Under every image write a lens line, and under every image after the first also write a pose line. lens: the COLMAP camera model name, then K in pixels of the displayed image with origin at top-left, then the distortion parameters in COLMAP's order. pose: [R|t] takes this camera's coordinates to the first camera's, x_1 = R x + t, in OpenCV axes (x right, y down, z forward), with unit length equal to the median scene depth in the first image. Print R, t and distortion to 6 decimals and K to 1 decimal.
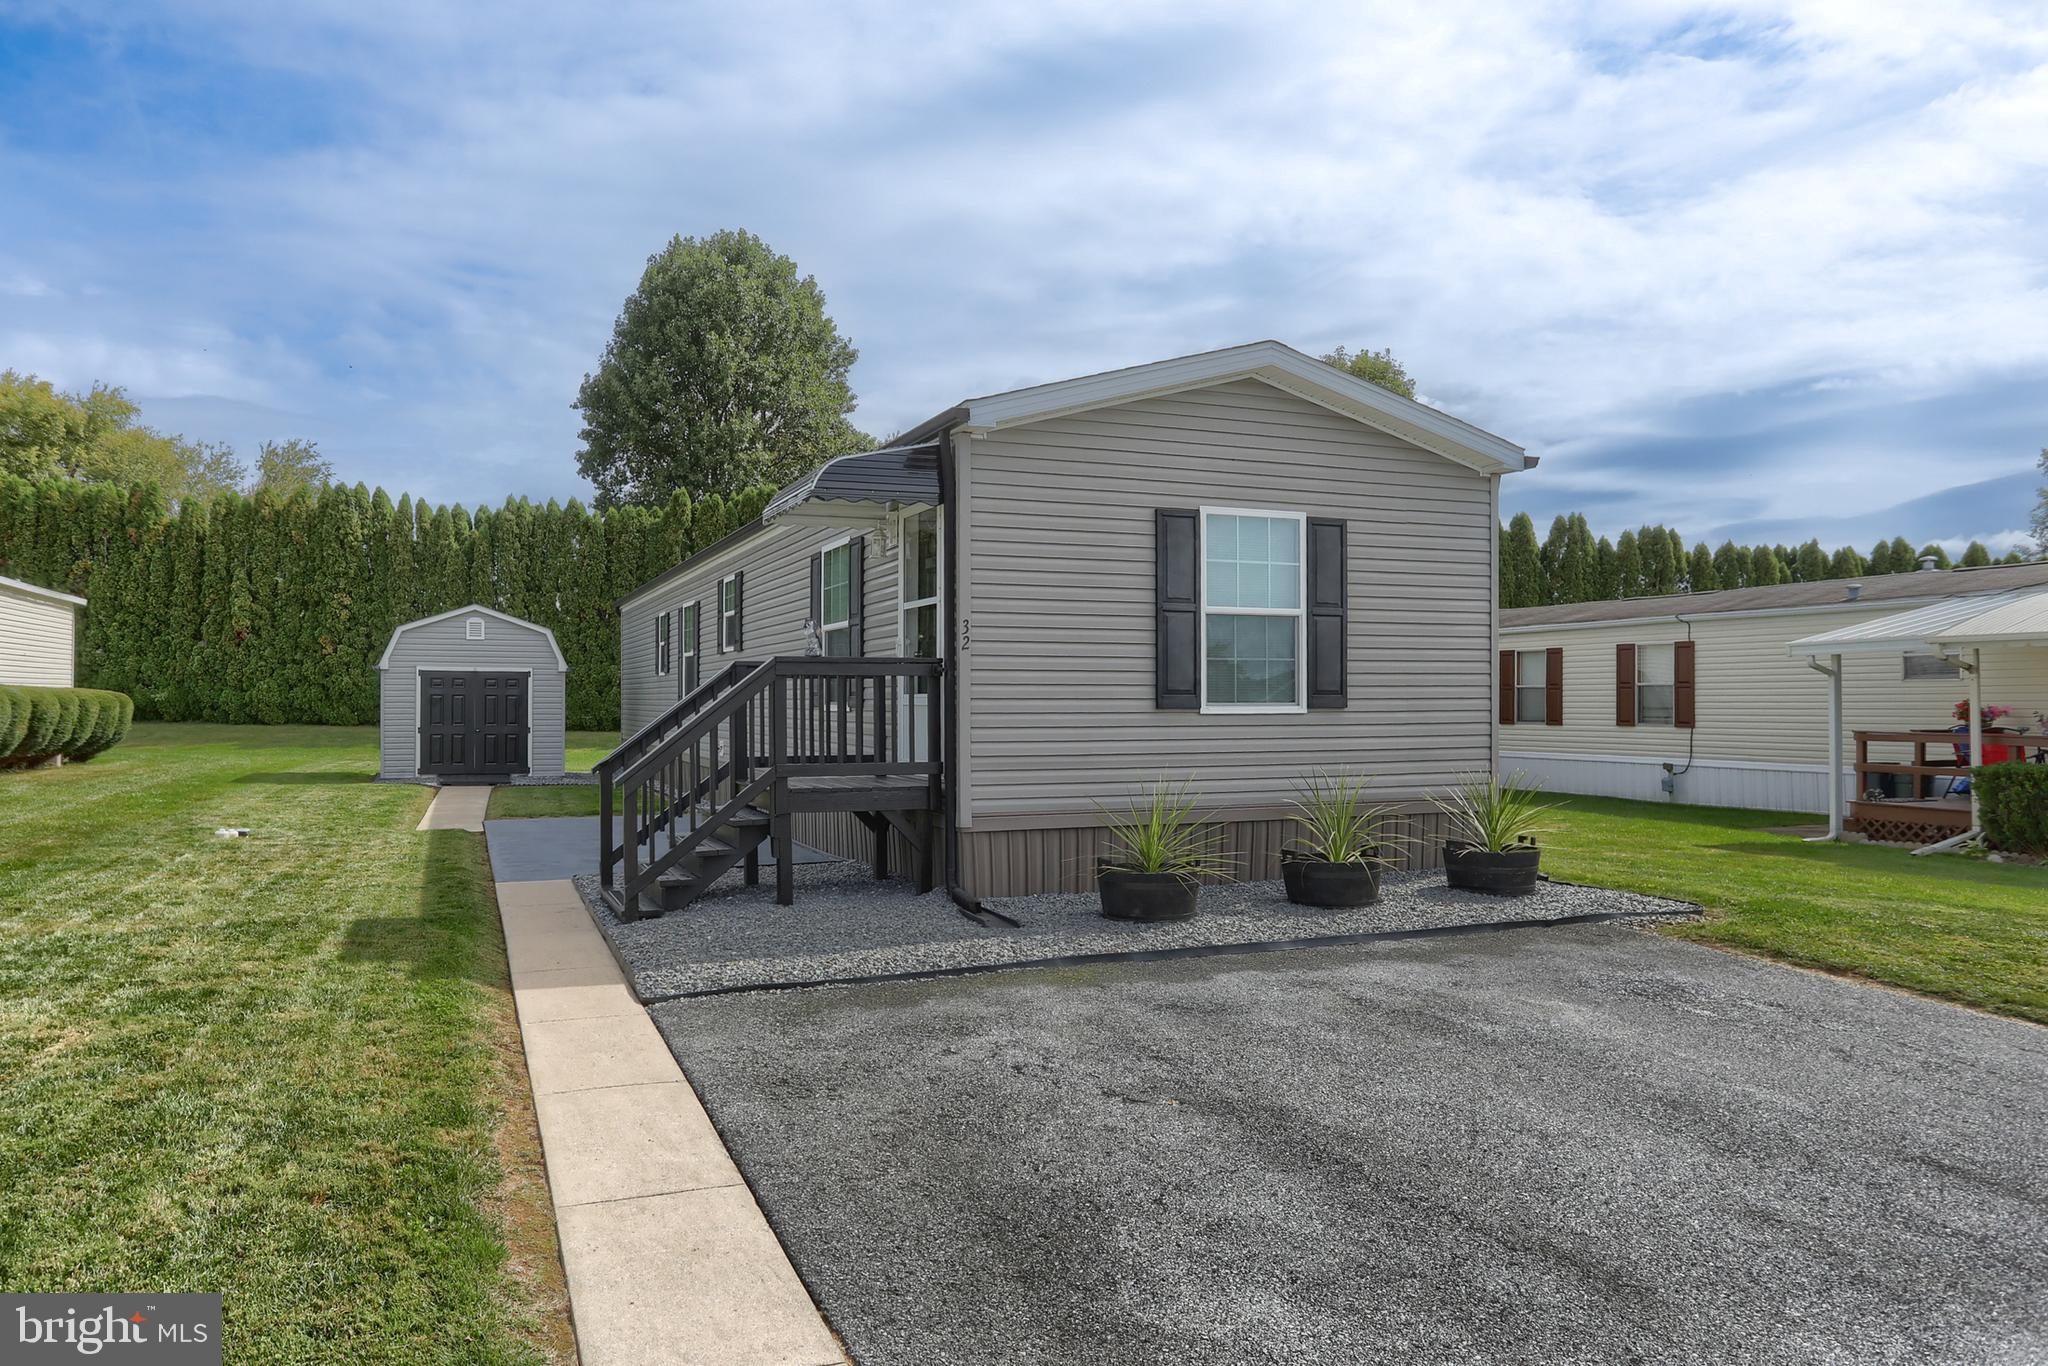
lens RADIAL K [[1286.5, 0, 972.7], [0, 1286.5, 702.5], [0, 0, 1]] dist [-0.009078, -0.000333]
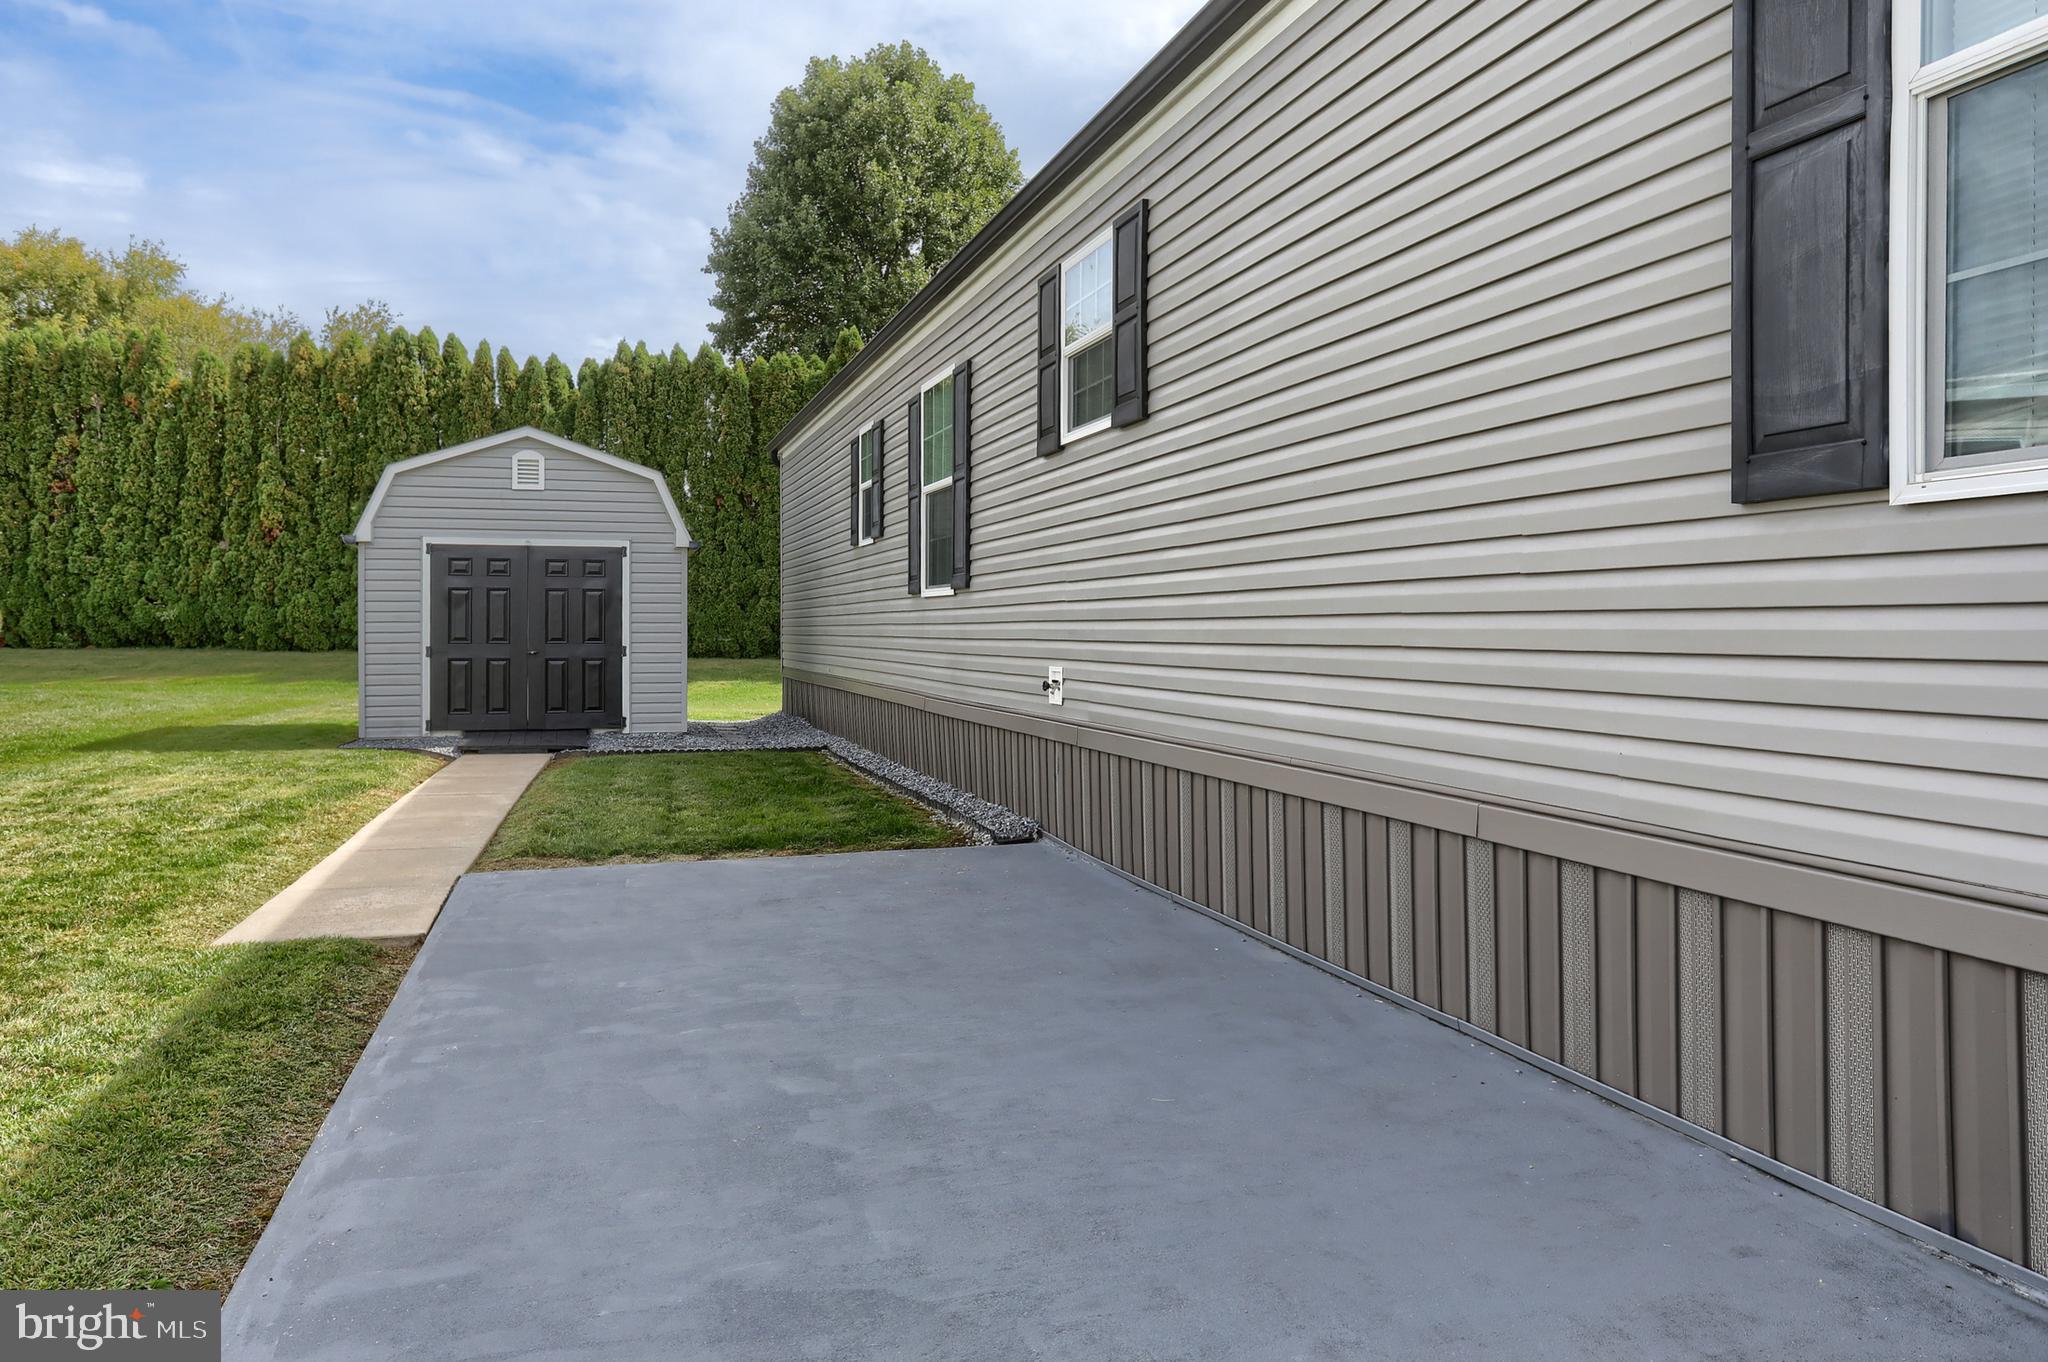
lens RADIAL K [[1368.9, 0, 1052.4], [0, 1368.9, 626.4], [0, 0, 1]] dist [-0.006615, 0.000514]
pose [[0.998390, -0.006967, -0.056296, -0.068289], [0.006884, 0.999975, -0.001660, 0.006990], [0.056306, 0.001270, 0.998413, 0.225891]]
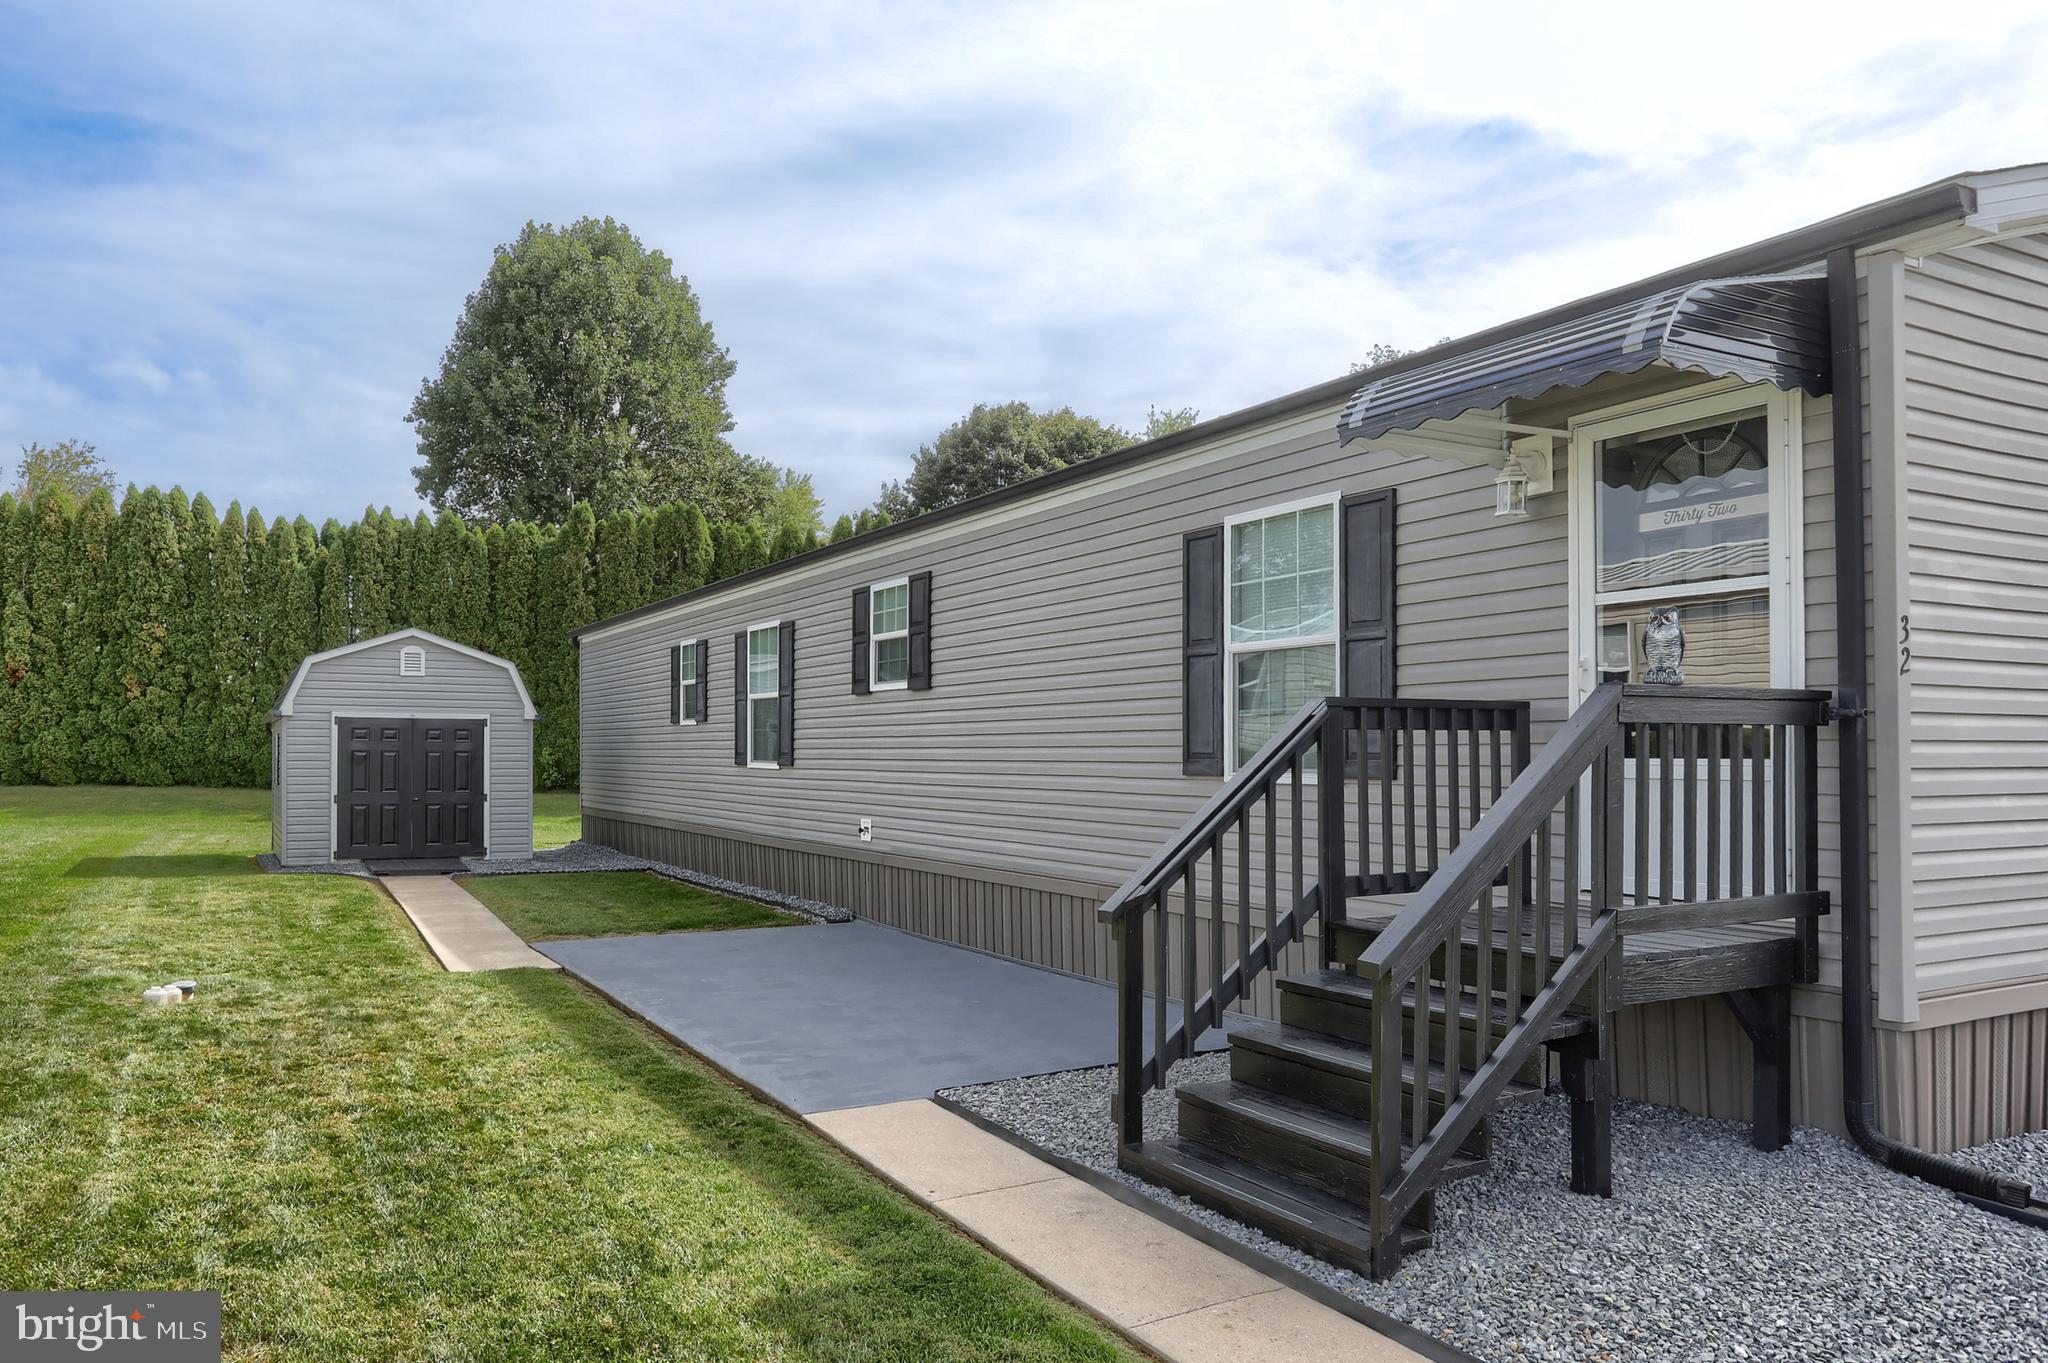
lens RADIAL K [[1336.5, 0, 948.2], [0, 1336.5, 733.4], [0, 0, 1]] dist [-0.014647, -0.001371]
pose [[0.992960, 0.000494, 0.118450, -0.093440], [0.001262, 0.999890, -0.014750, -0.002298], [-0.118444, 0.014795, 0.992850, 0.111801]]
